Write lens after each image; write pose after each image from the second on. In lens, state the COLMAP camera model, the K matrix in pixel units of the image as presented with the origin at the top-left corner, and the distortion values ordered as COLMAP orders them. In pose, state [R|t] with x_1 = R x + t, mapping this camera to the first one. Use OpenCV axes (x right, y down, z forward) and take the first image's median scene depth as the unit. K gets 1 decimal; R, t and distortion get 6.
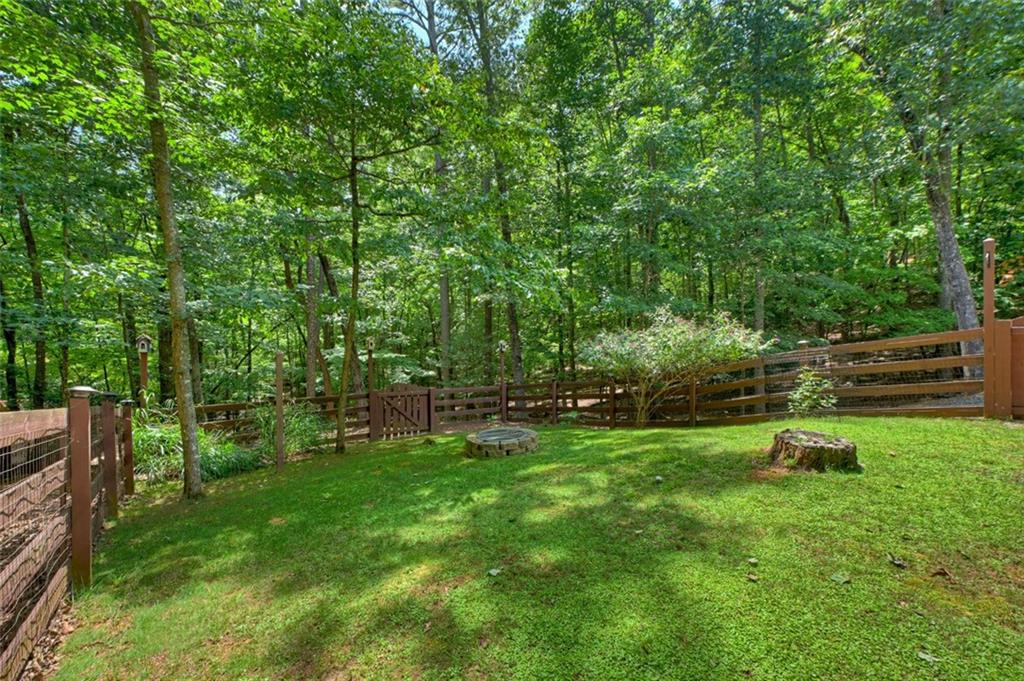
lens RADIAL K [[393.9, 0, 493.5], [0, 393.9, 341.3], [0, 0, 1]] dist [0.006852, 0.000153]
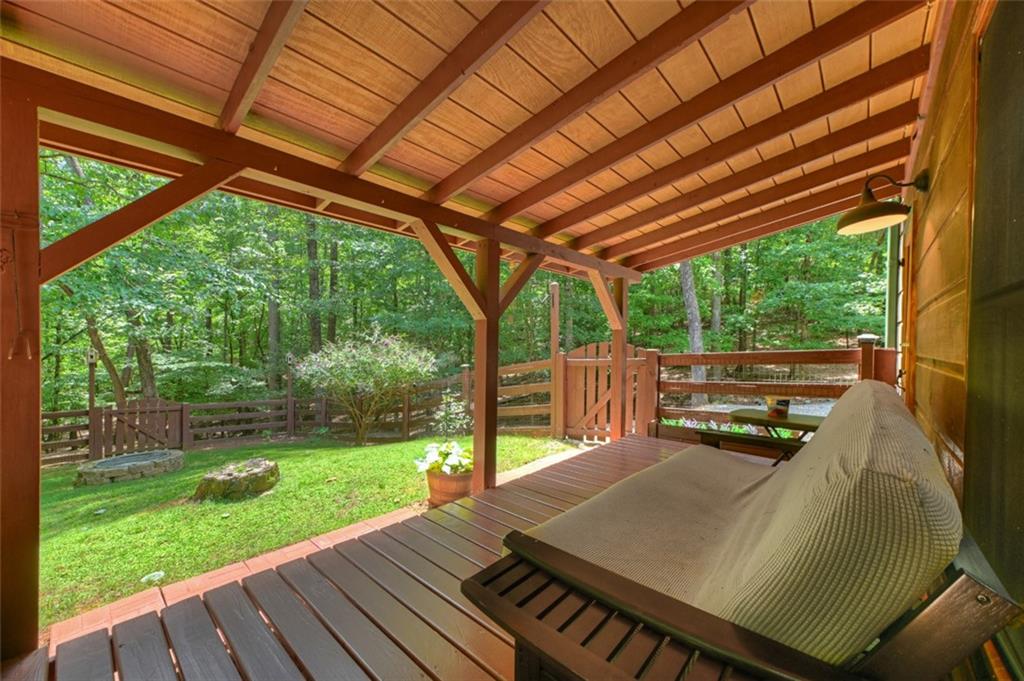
lens RADIAL K [[393.9, 0, 493.5], [0, 393.9, 341.3], [0, 0, 1]] dist [0.006852, 0.000153]
pose [[0.987829, 0.022158, 0.153959, 0.465582], [-0.020329, 0.999703, -0.013447, -0.034419], [-0.154211, 0.010153, 0.987986, -0.056165]]
